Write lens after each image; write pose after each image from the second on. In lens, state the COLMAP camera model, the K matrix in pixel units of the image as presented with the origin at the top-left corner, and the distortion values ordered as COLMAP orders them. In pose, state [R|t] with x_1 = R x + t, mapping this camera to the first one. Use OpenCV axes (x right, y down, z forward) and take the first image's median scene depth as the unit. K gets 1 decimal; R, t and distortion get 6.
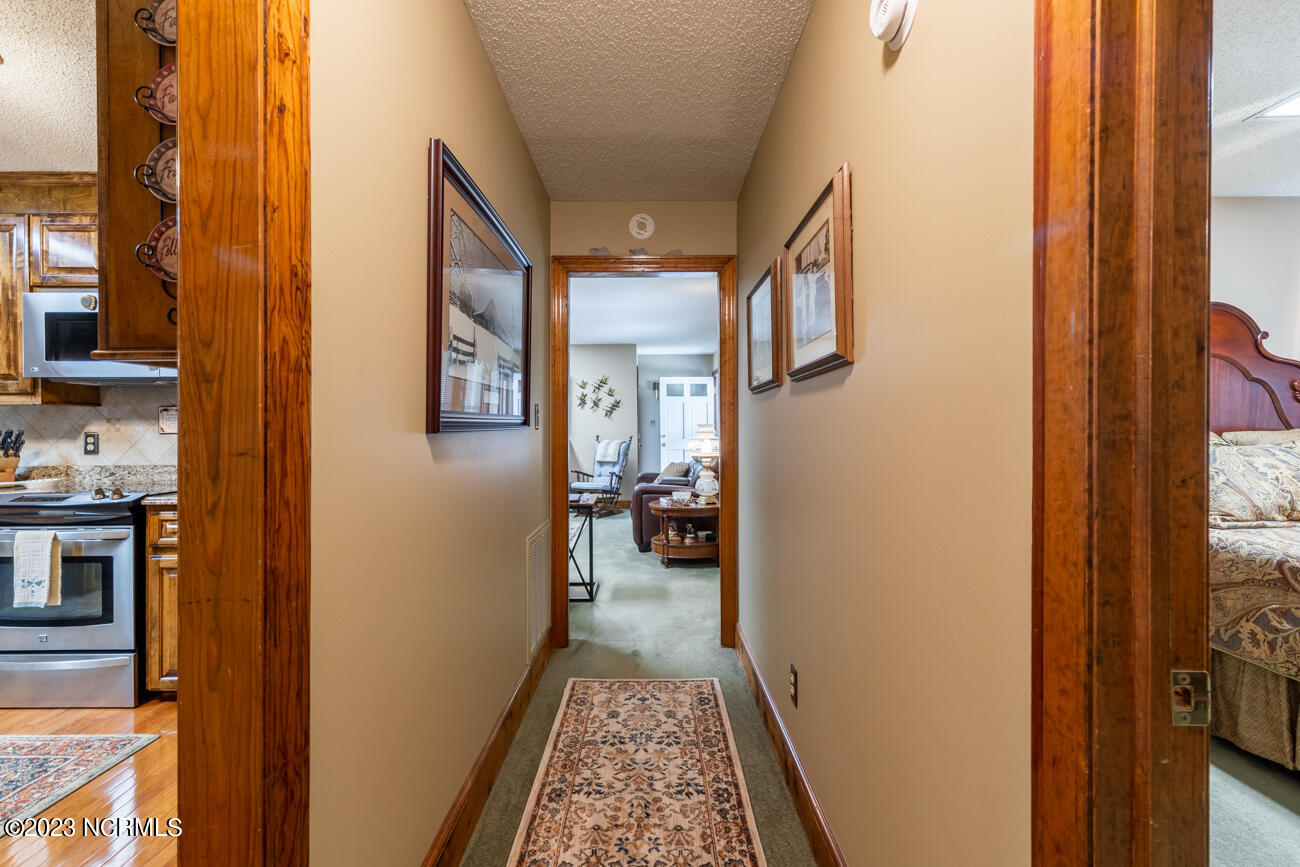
lens RADIAL K [[582.0, 0, 655.4], [0, 582.0, 431.4], [0, 0, 1]] dist [0.001884, 0.000257]
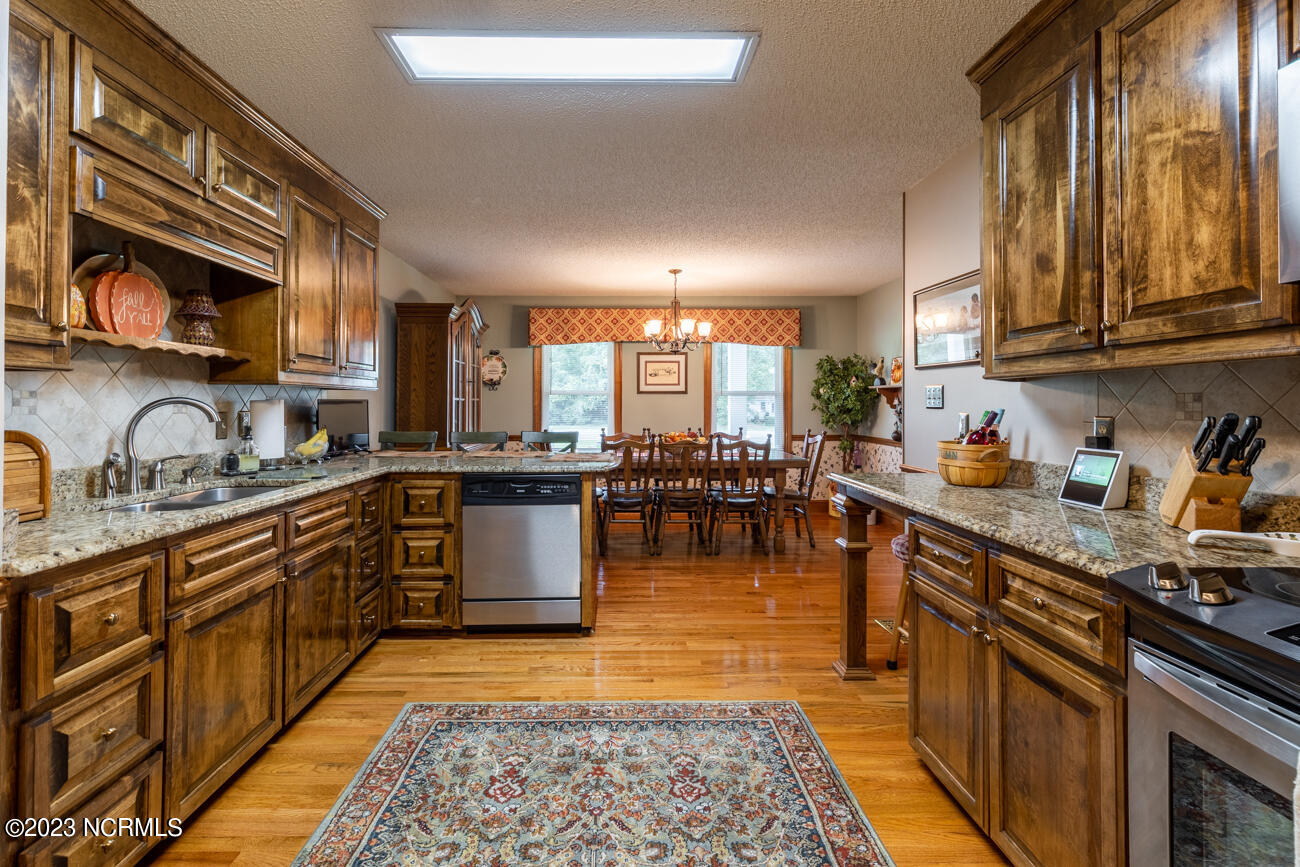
lens RADIAL K [[616.8, 0, 645.7], [0, 616.8, 396.8], [0, 0, 1]] dist [0.009796, 0.000507]
pose [[0.038523, -0.007342, -0.999231, -0.639932], [-0.004098, 0.999963, -0.007505, -0.011610], [0.999249, 0.004384, 0.038491, 0.525239]]
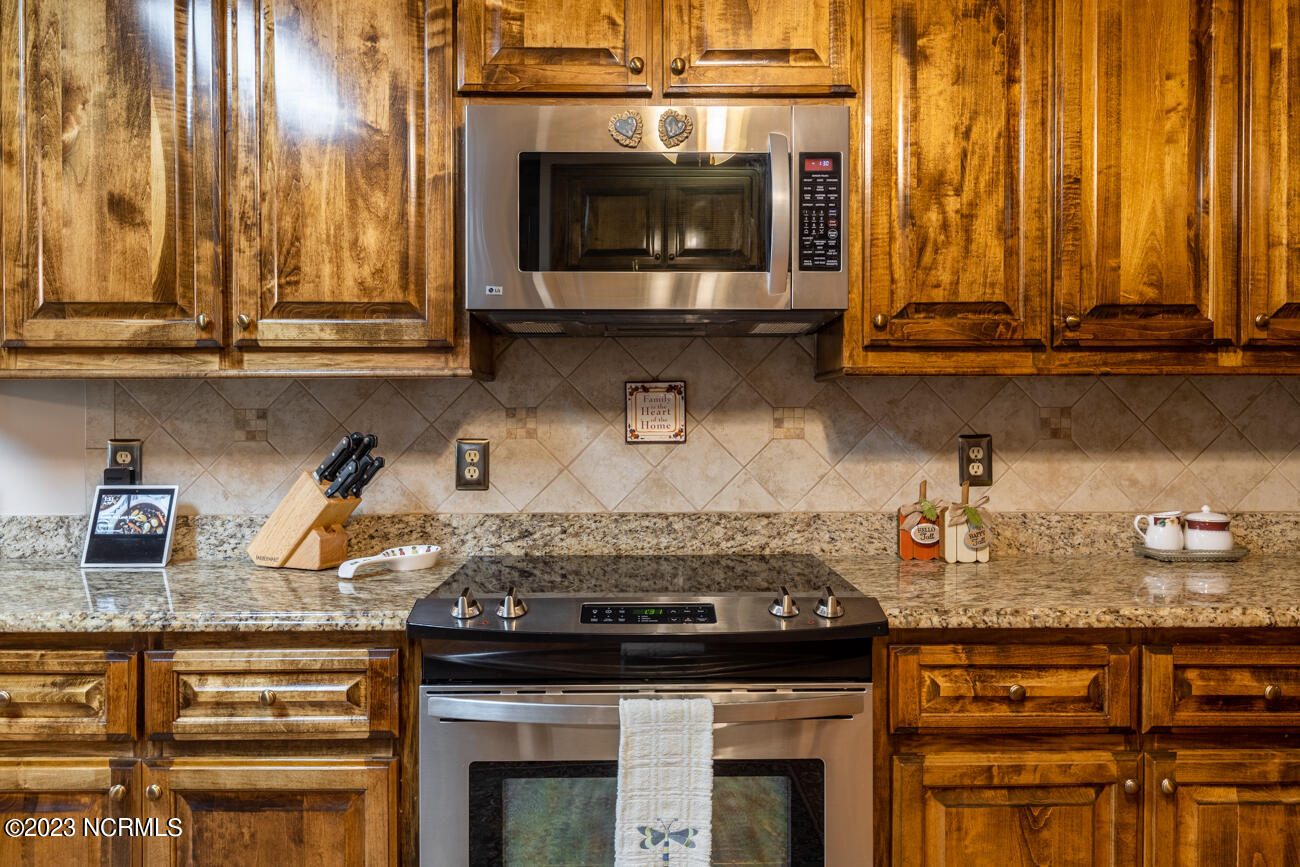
lens RADIAL K [[904.9, 0, 648.9], [0, 904.9, 427.3], [0, 0, 1]] dist [0.007090, -0.001047]
pose [[0.999686, 0.004828, 0.024604, -0.911451], [-0.004936, 0.999978, 0.004331, -0.011728], [-0.024583, -0.004451, 0.999688, 0.332240]]
